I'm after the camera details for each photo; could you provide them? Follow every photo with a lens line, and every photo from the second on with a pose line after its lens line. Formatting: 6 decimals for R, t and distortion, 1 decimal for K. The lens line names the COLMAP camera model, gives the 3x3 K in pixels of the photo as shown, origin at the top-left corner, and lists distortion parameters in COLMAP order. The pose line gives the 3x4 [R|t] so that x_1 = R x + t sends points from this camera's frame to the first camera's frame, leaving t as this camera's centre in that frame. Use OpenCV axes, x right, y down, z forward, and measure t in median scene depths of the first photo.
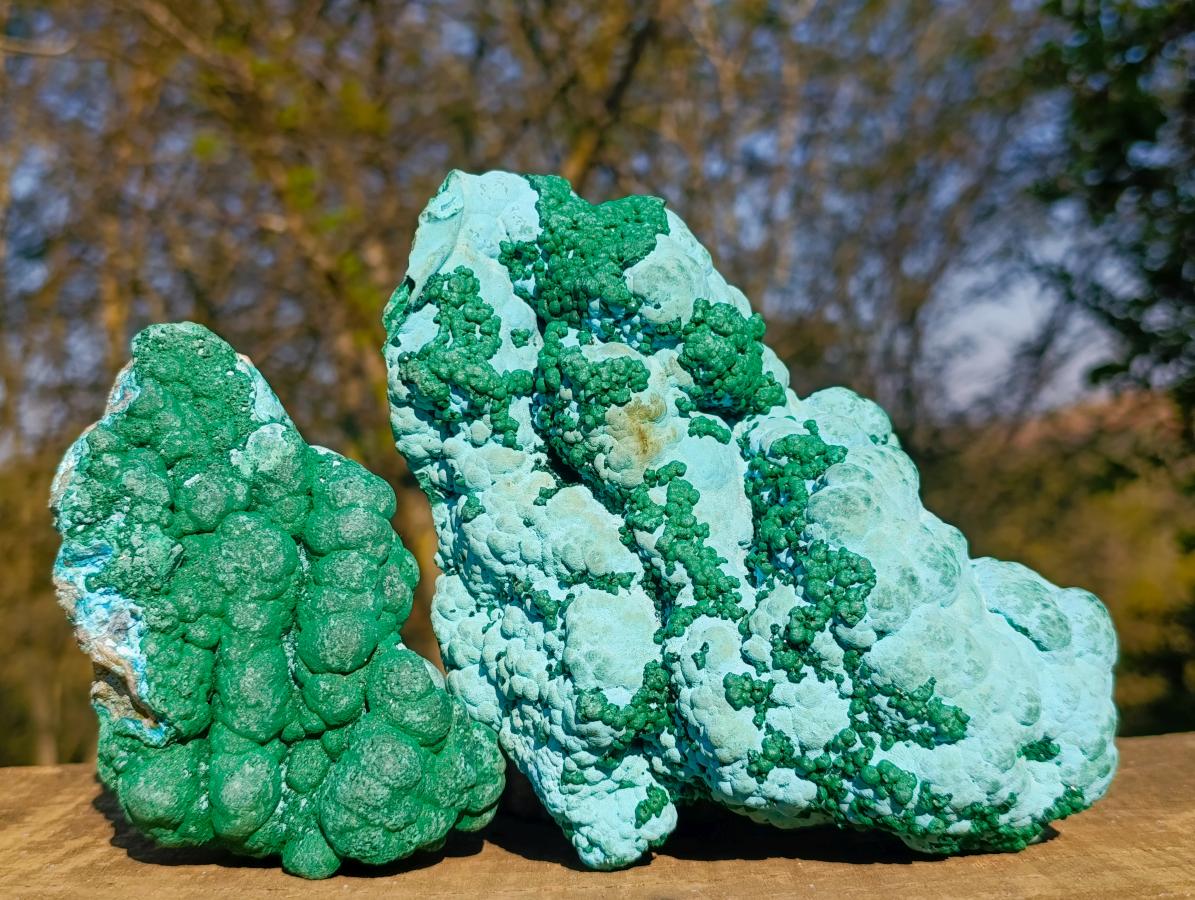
lens RADIAL K [[1733.0, 0, 597.5], [0, 1733.0, 450.0], [0, 0, 1]] dist [0.343228, -2.146209]
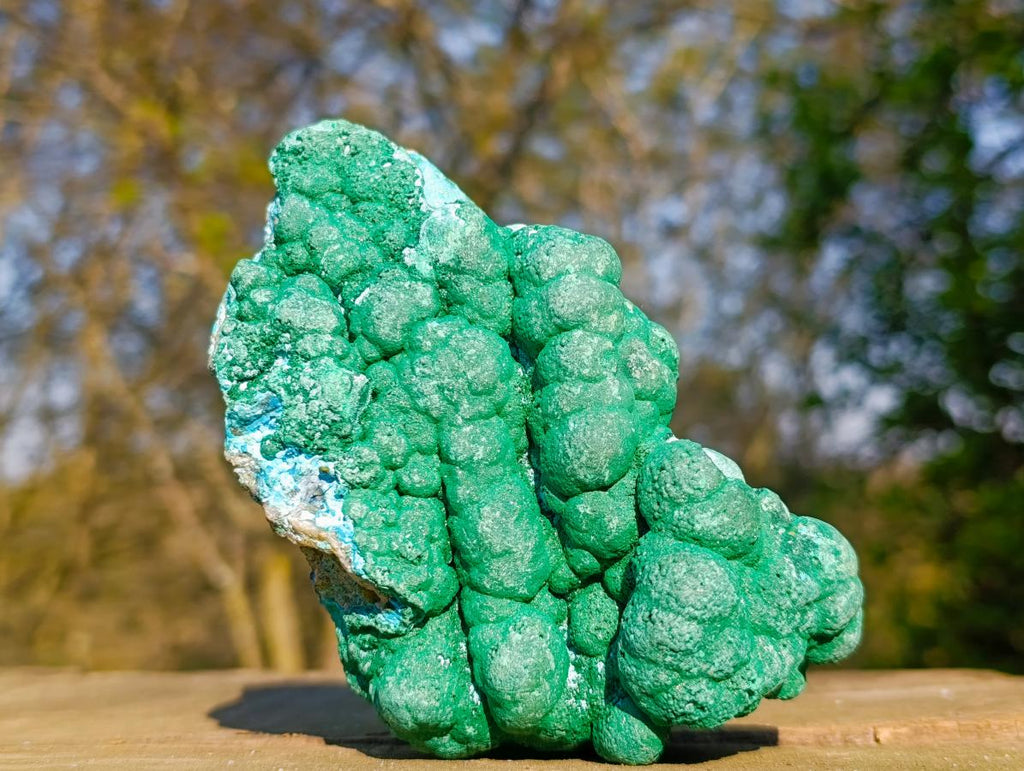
lens RADIAL K [[1485.0, 0, 512.0], [0, 1485.0, 385.5], [0, 0, 1]] dist [0.343228, -2.146209]
pose [[0.931666, -0.252425, -0.261304, -0.003604], [0.250388, 0.967250, -0.041639, 0.102824], [0.263257, -0.026634, 0.964358, 0.377580]]
